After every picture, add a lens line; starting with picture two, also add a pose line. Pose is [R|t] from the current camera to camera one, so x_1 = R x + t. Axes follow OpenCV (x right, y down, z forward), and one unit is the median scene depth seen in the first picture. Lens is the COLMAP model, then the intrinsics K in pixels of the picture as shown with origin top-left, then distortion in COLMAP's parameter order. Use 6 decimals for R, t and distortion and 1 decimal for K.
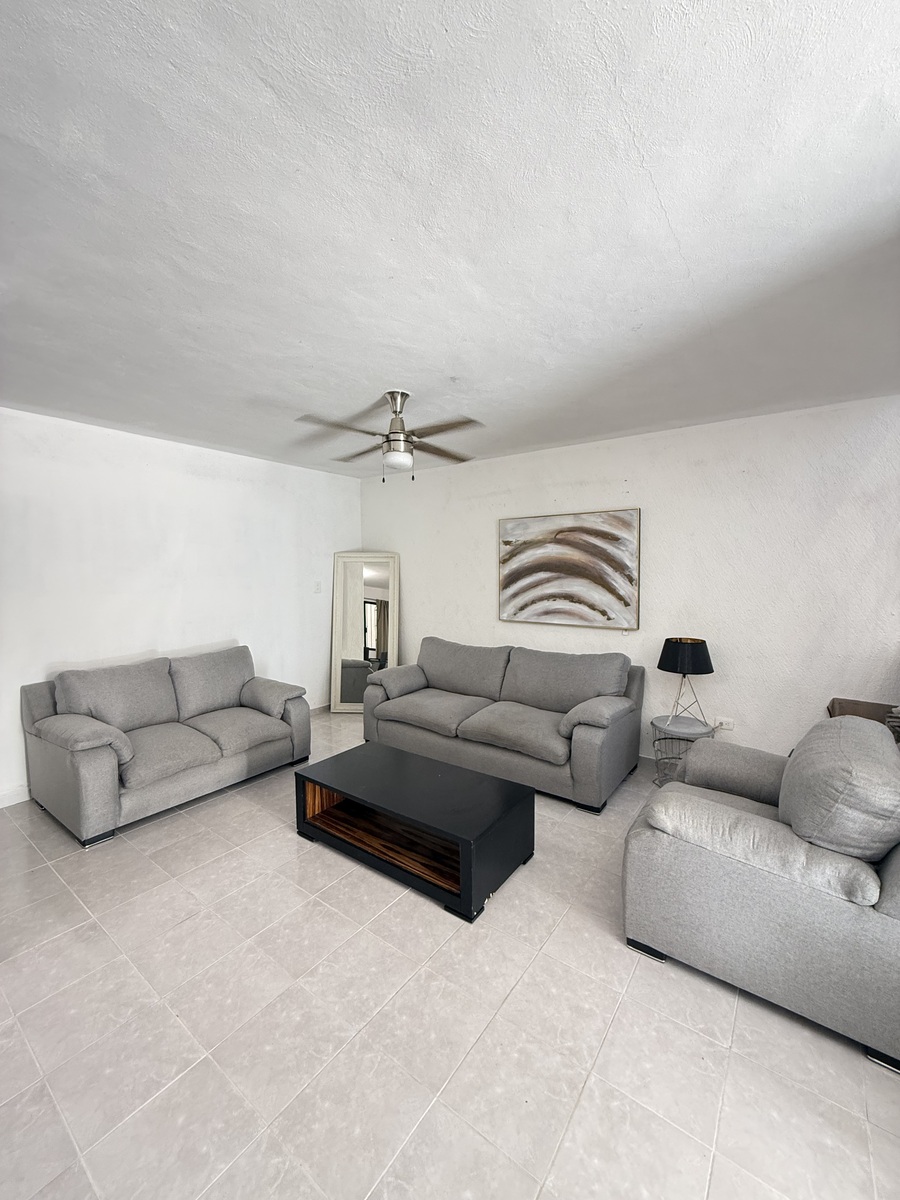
lens RADIAL K [[476.5, 0, 453.2], [0, 476.5, 603.4], [0, 0, 1]] dist [0.001738, 0.000196]
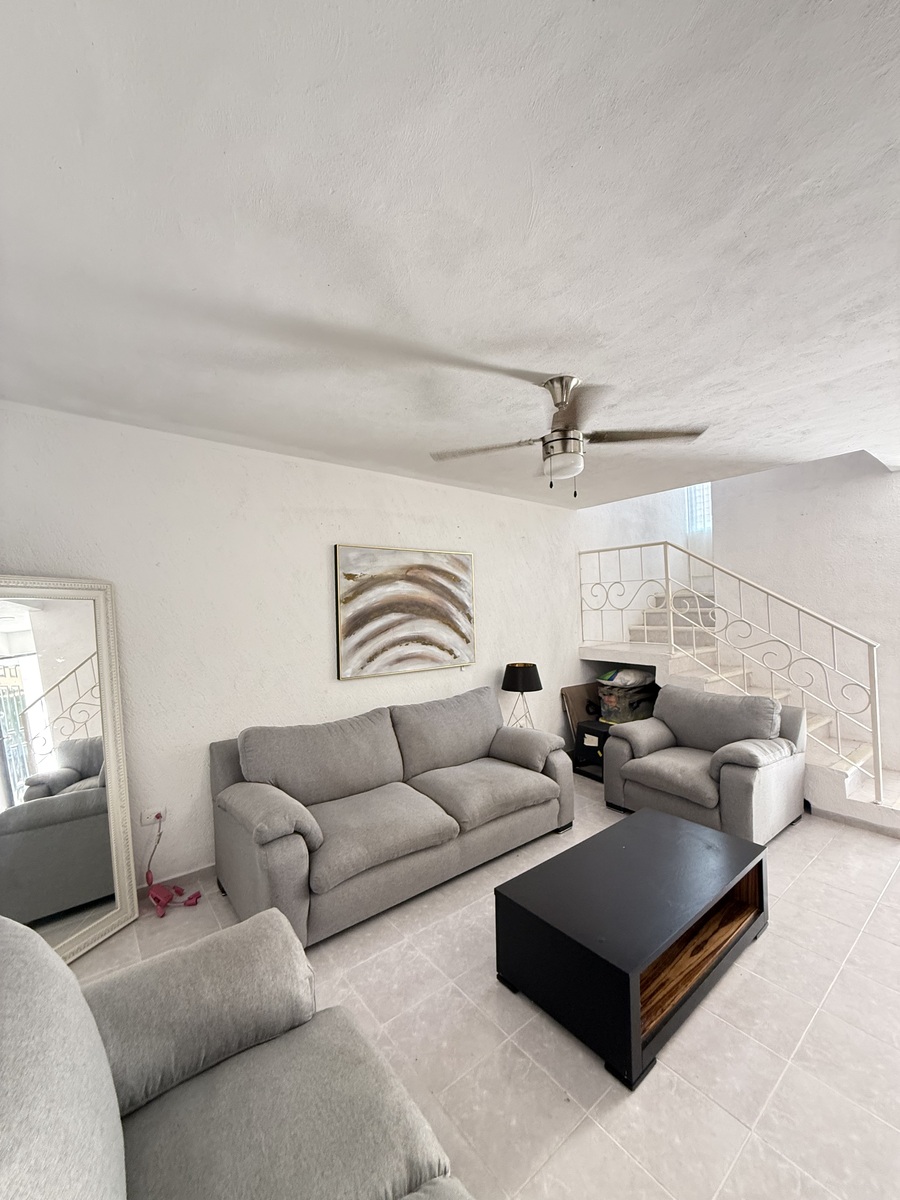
lens RADIAL K [[476.5, 0, 452.5], [0, 476.5, 594.5], [0, 0, 1]] dist [0.001738, 0.000196]
pose [[0.247550, 0.016684, 0.968731, -0.633778], [0.078027, 0.996261, -0.037097, -0.060638], [-0.965728, 0.084771, 0.245323, 0.700224]]
